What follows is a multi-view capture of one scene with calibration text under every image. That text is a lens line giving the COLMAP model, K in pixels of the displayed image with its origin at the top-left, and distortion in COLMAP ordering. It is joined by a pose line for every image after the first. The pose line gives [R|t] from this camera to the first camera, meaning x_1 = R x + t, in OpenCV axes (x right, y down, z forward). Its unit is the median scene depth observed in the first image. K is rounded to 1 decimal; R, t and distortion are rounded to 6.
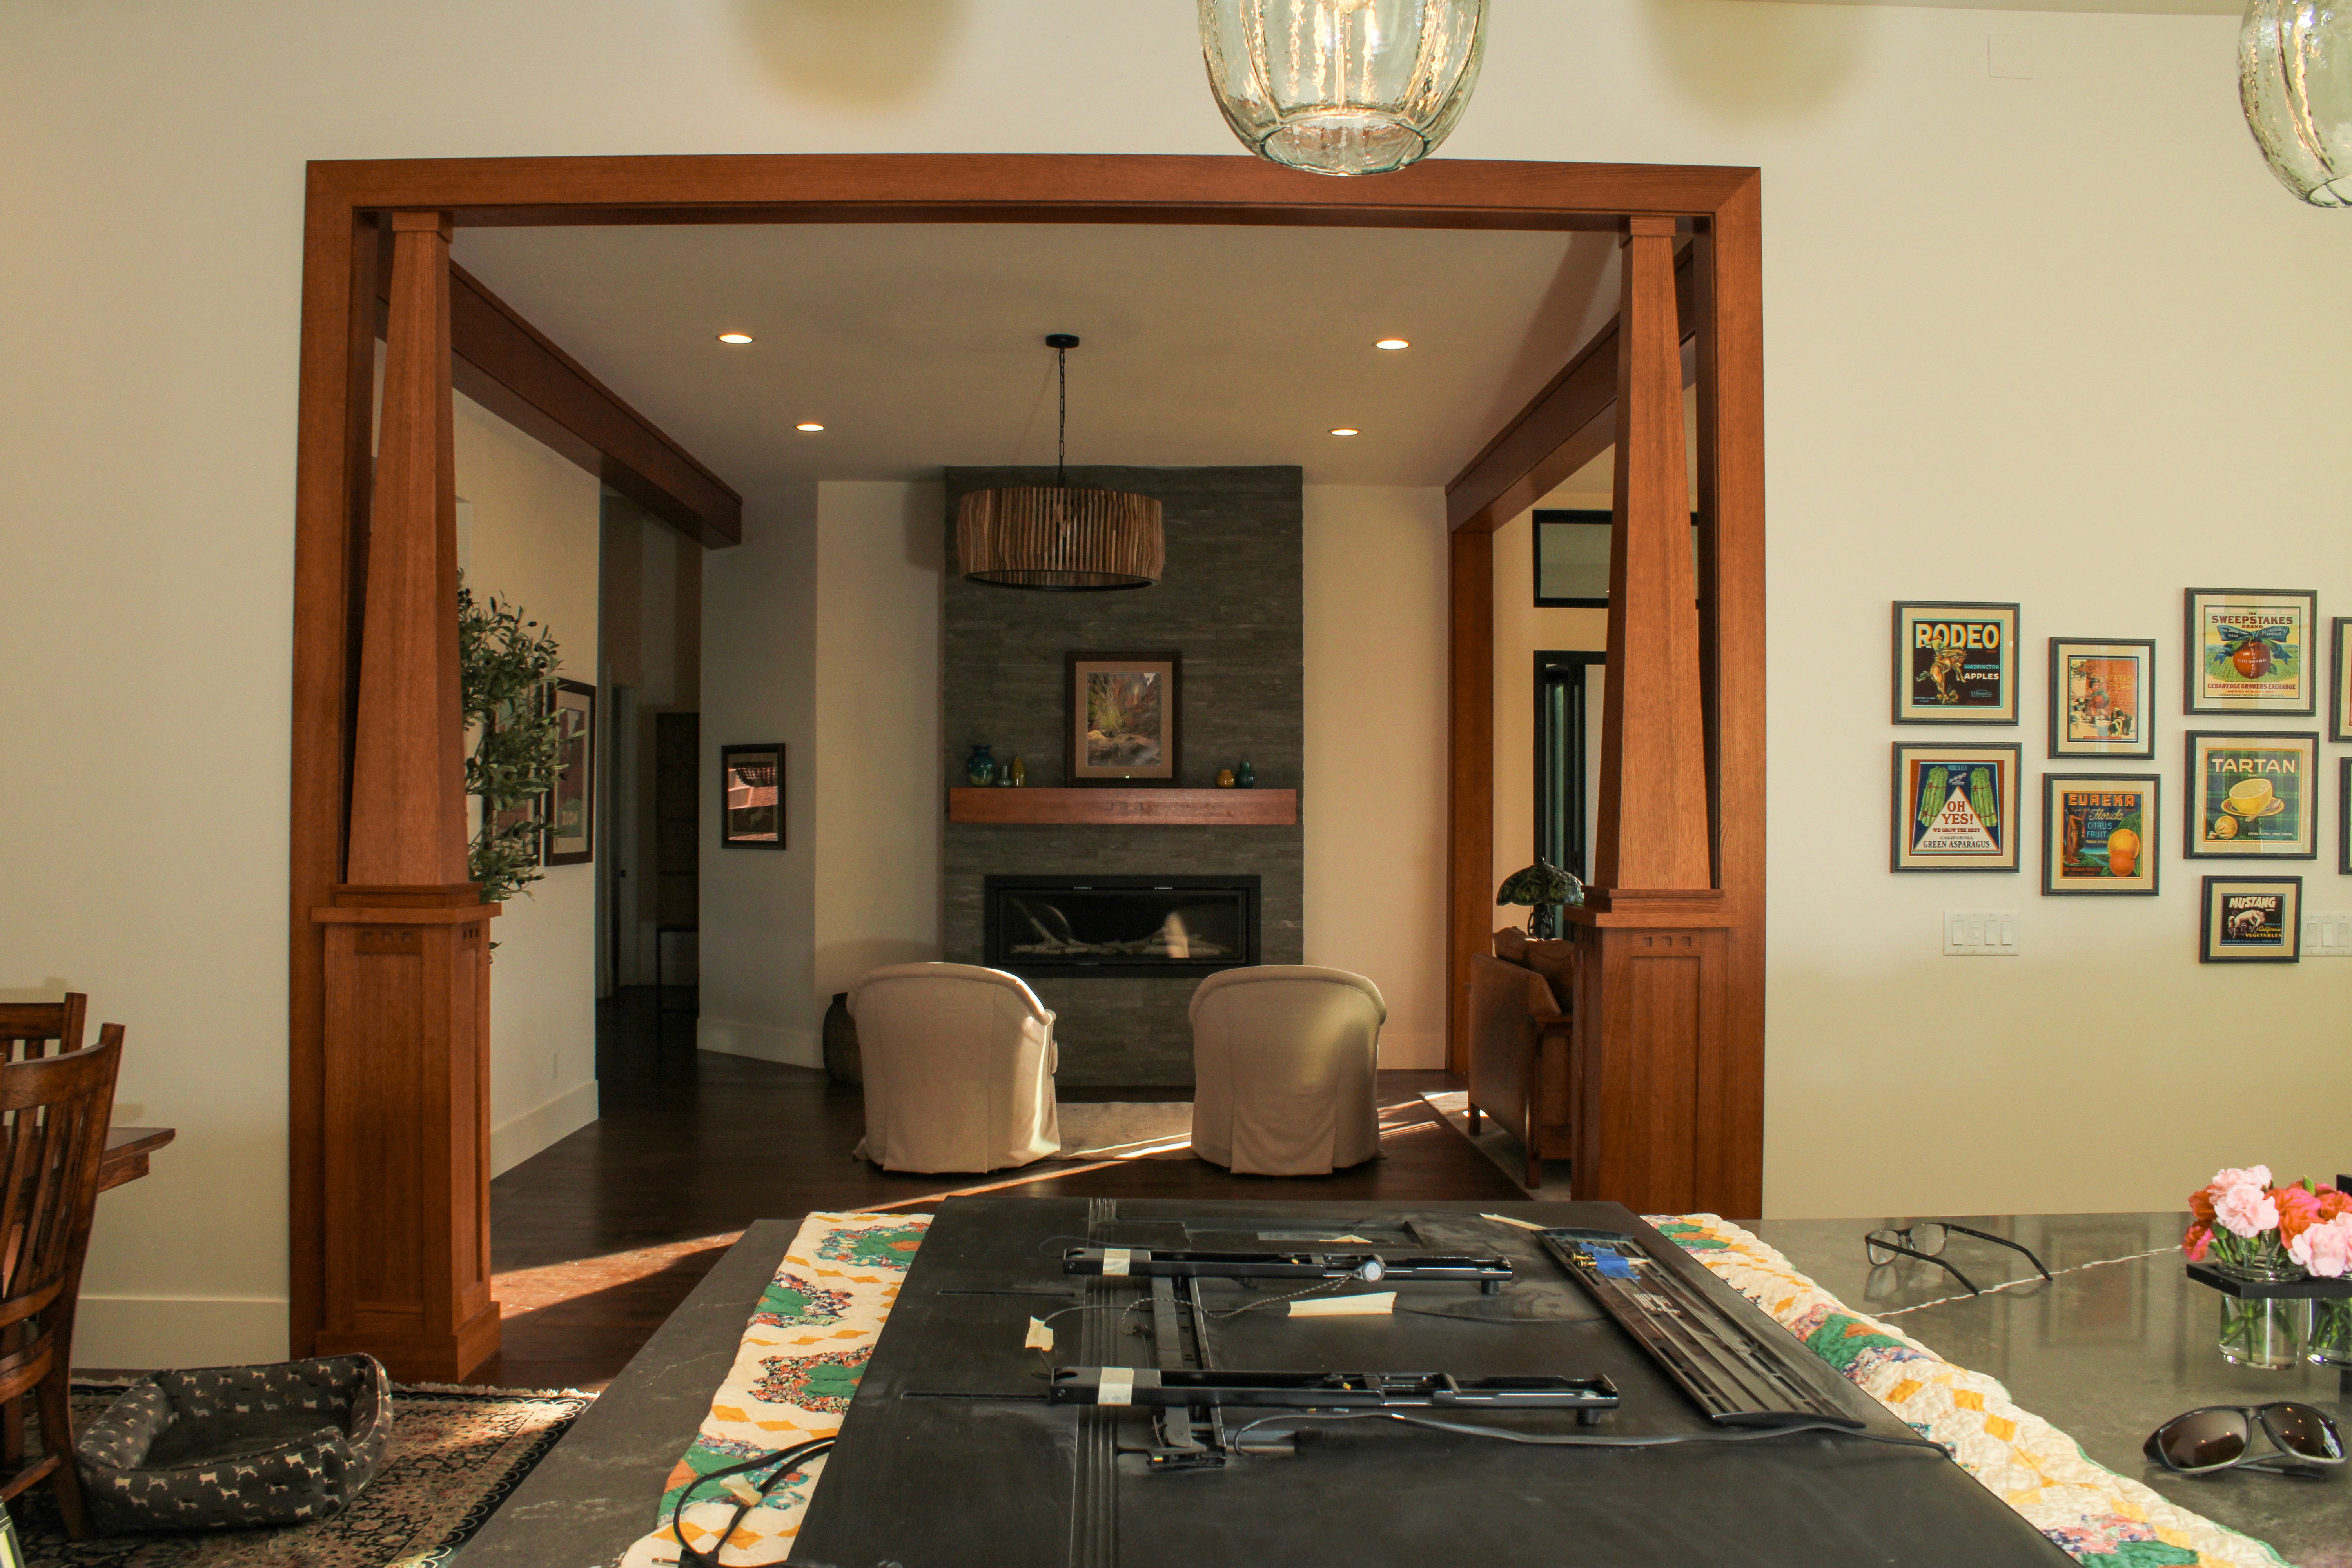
lens RADIAL K [[1996.5, 0, 1176.0], [0, 1996.5, 784.0], [0, 0, 1]] dist [-0.167864, 0.155368]
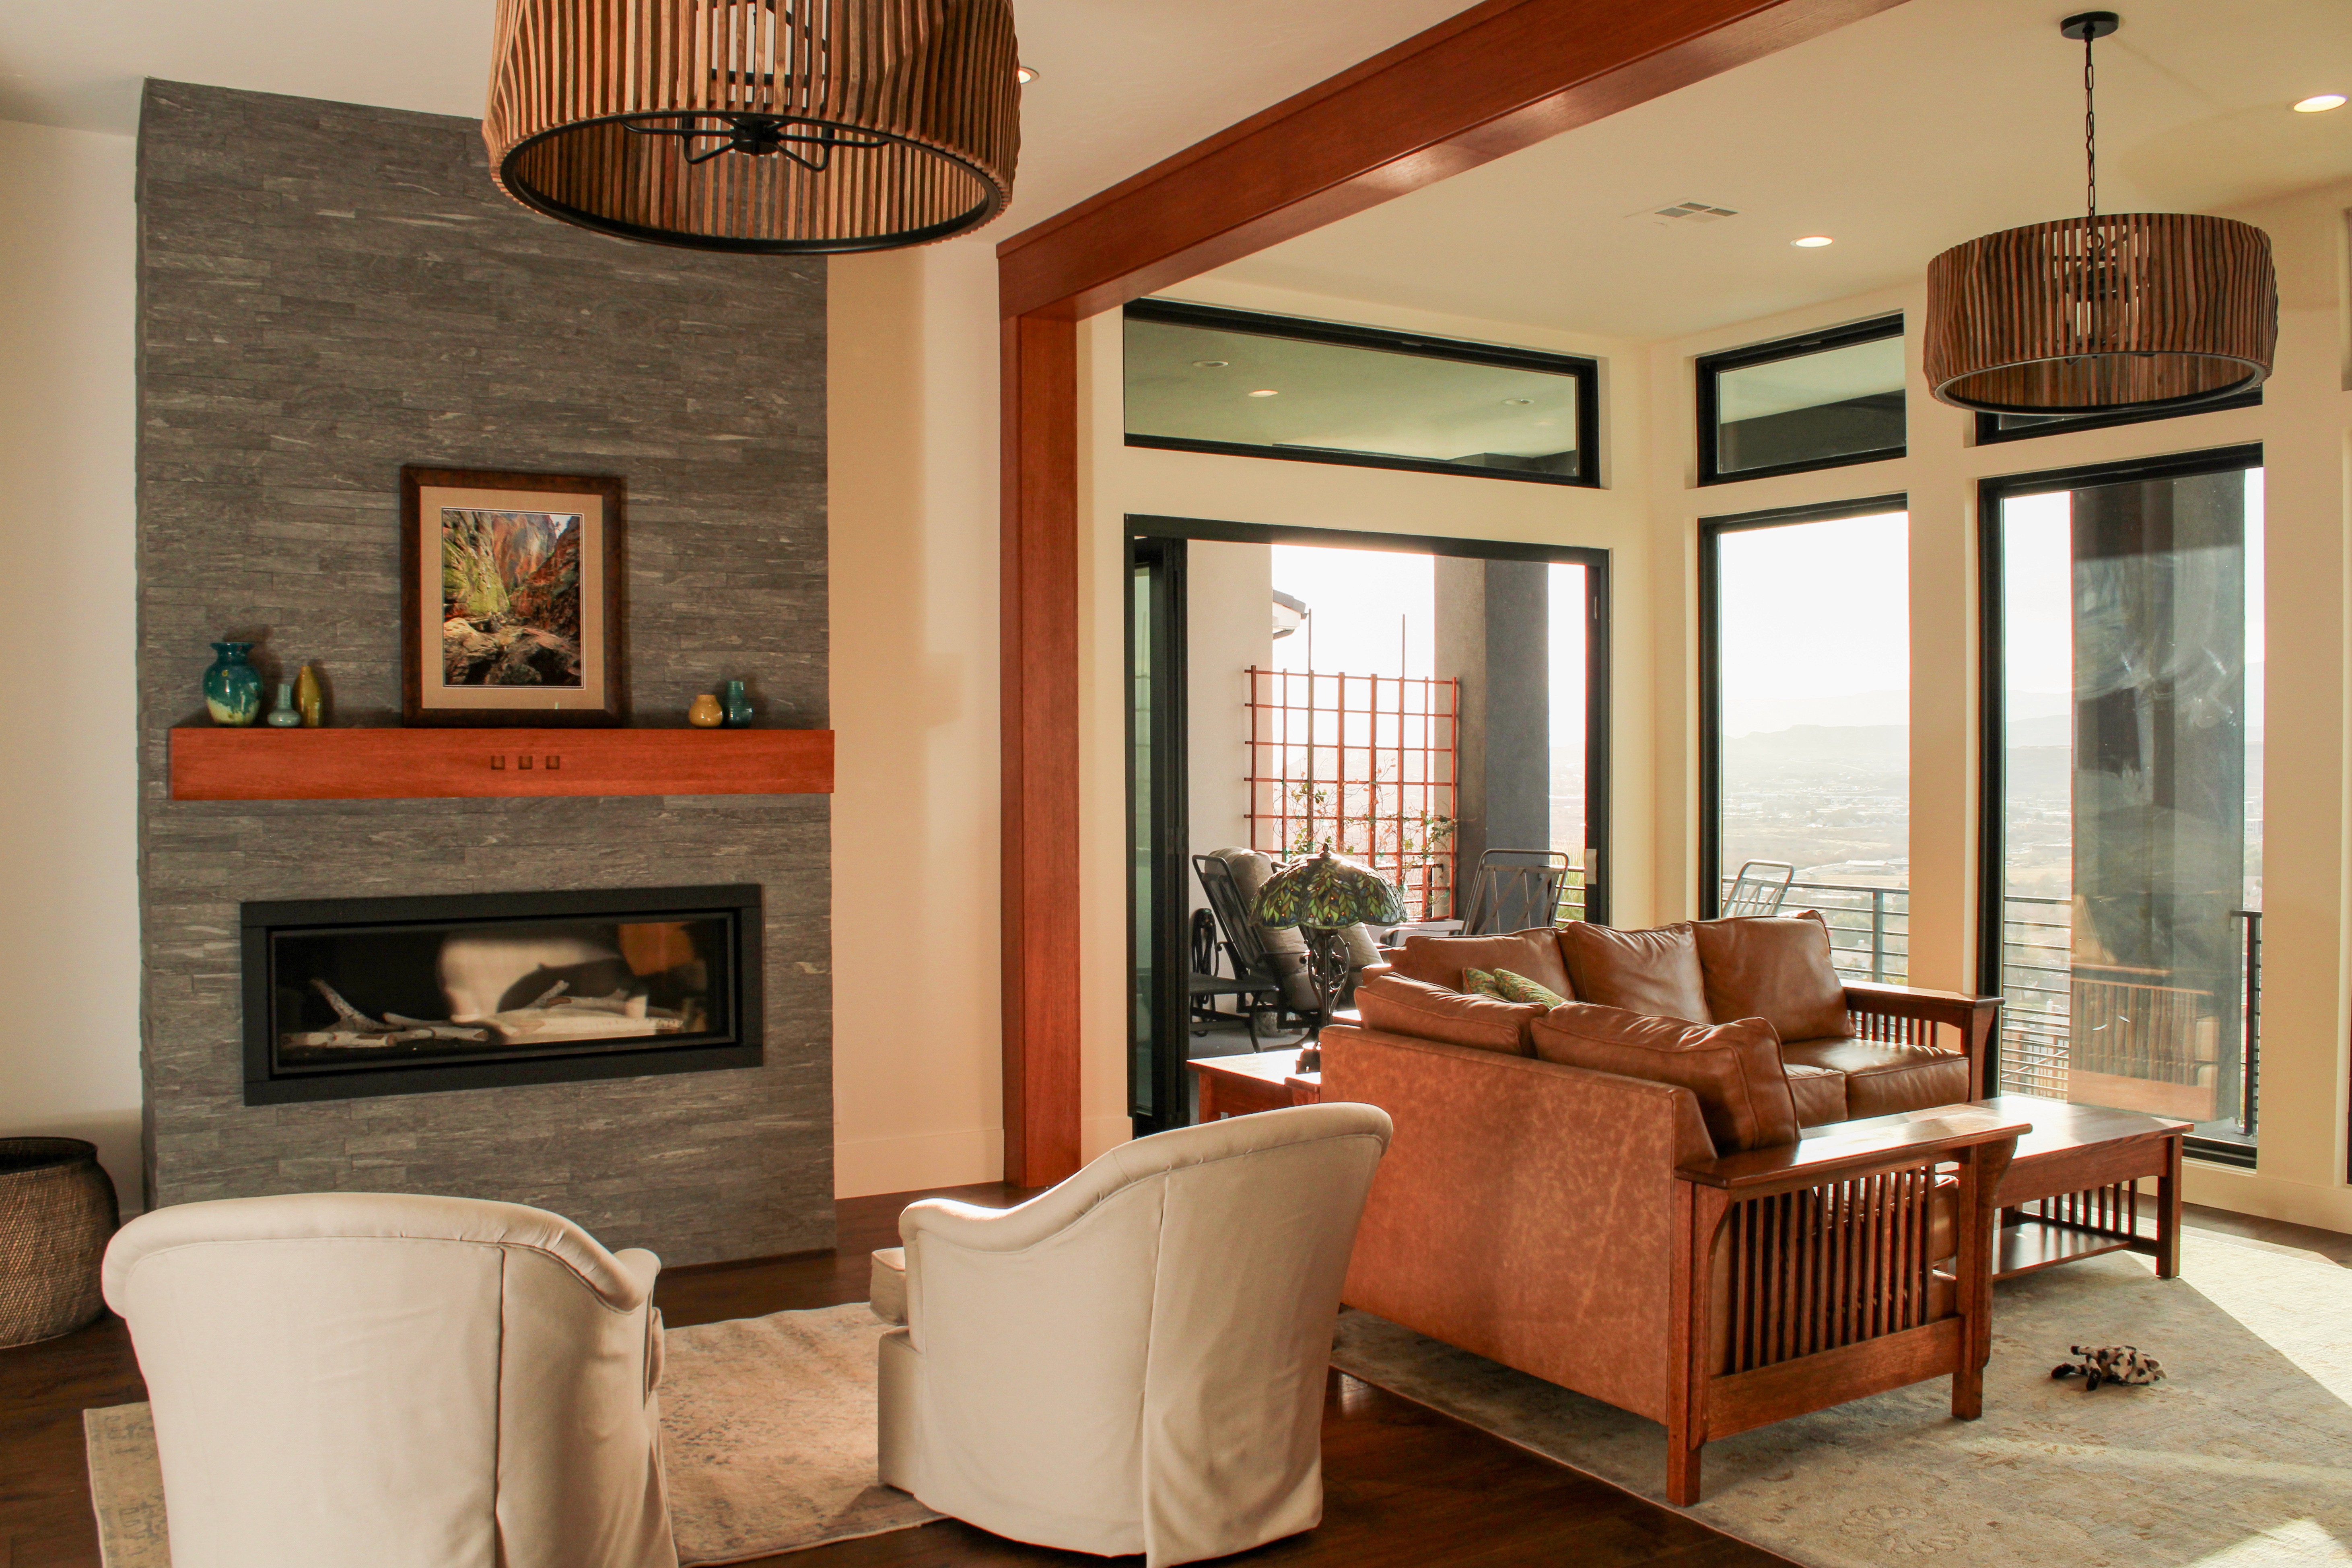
lens RADIAL K [[1996.6, 0, 1176.0], [0, 1996.6, 784.0], [0, 0, 1]] dist [-0.167864, 0.155368]
pose [[0.874756, -0.013489, 0.484376, -0.124638], [0.000302, 0.999627, 0.027292, 0.002546], [-0.484563, -0.023728, 0.874434, 0.457408]]
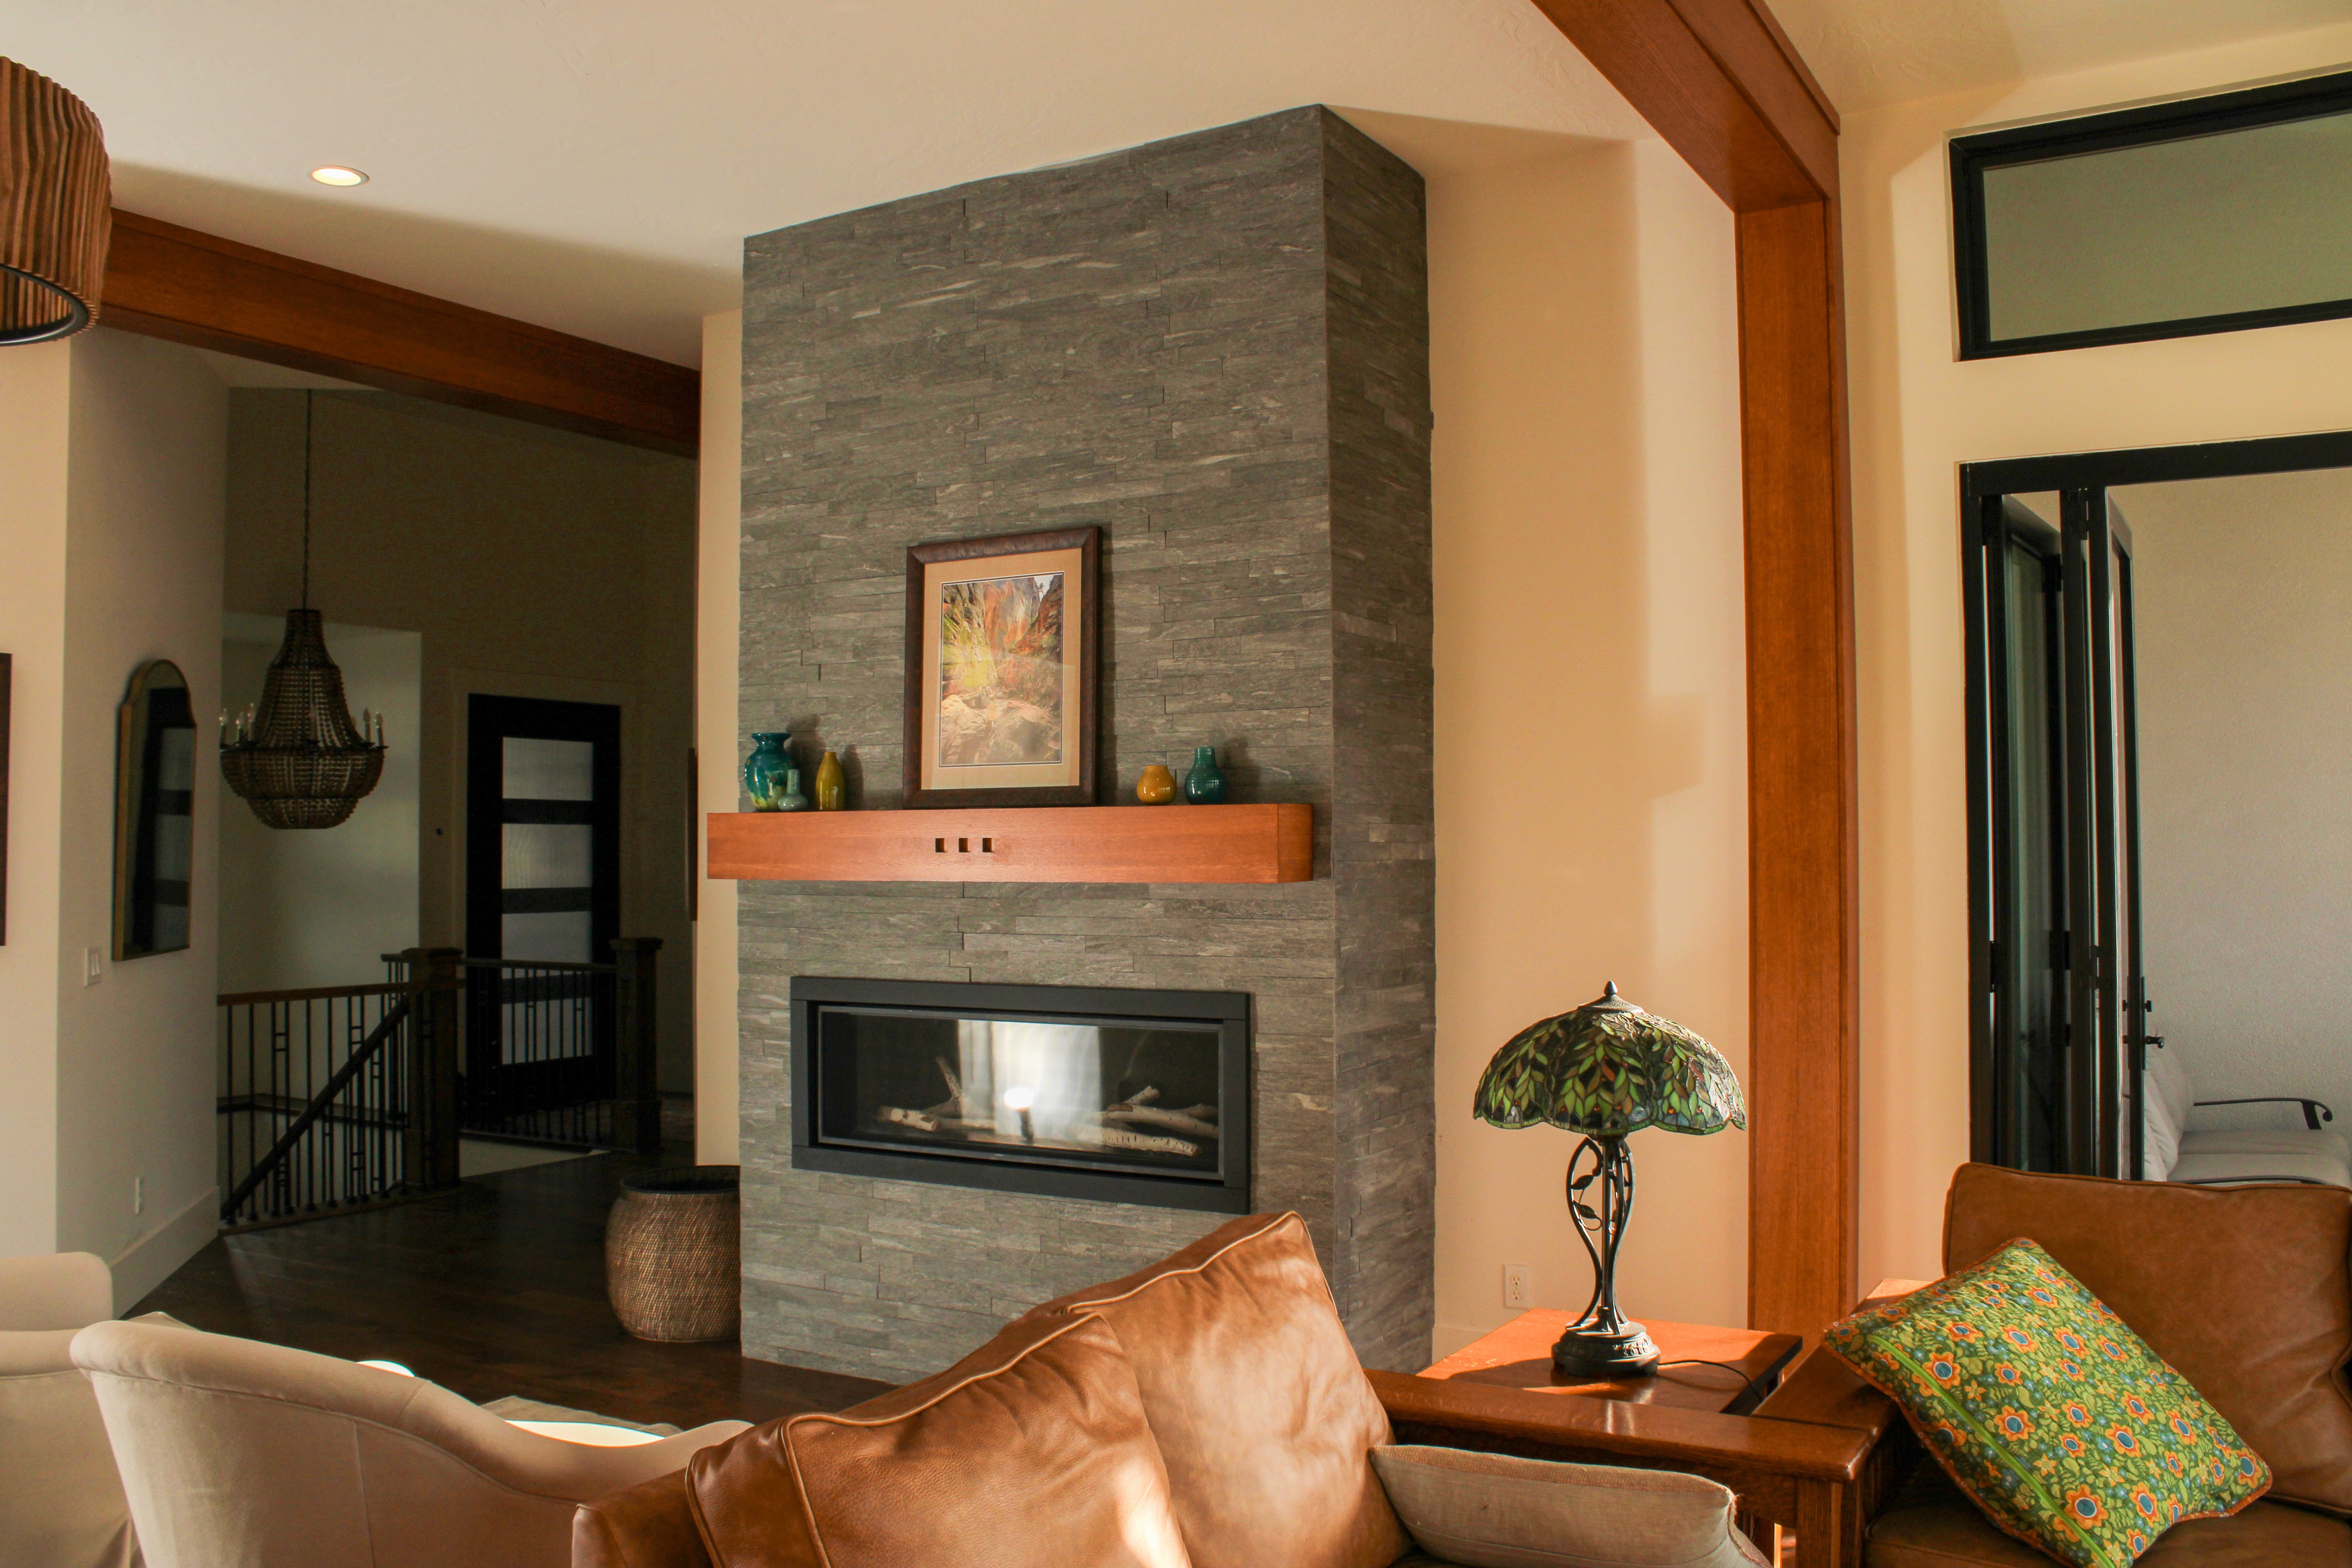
lens RADIAL K [[1941.4, 0, 1176.0], [0, 1941.4, 784.0], [0, 0, 1]] dist [-0.154744, 0.107640]
pose [[0.849652, -0.025781, -0.526713, 0.264976], [0.016021, 0.999605, -0.023083, 0.007639], [0.527100, 0.011174, 0.849730, 0.610963]]
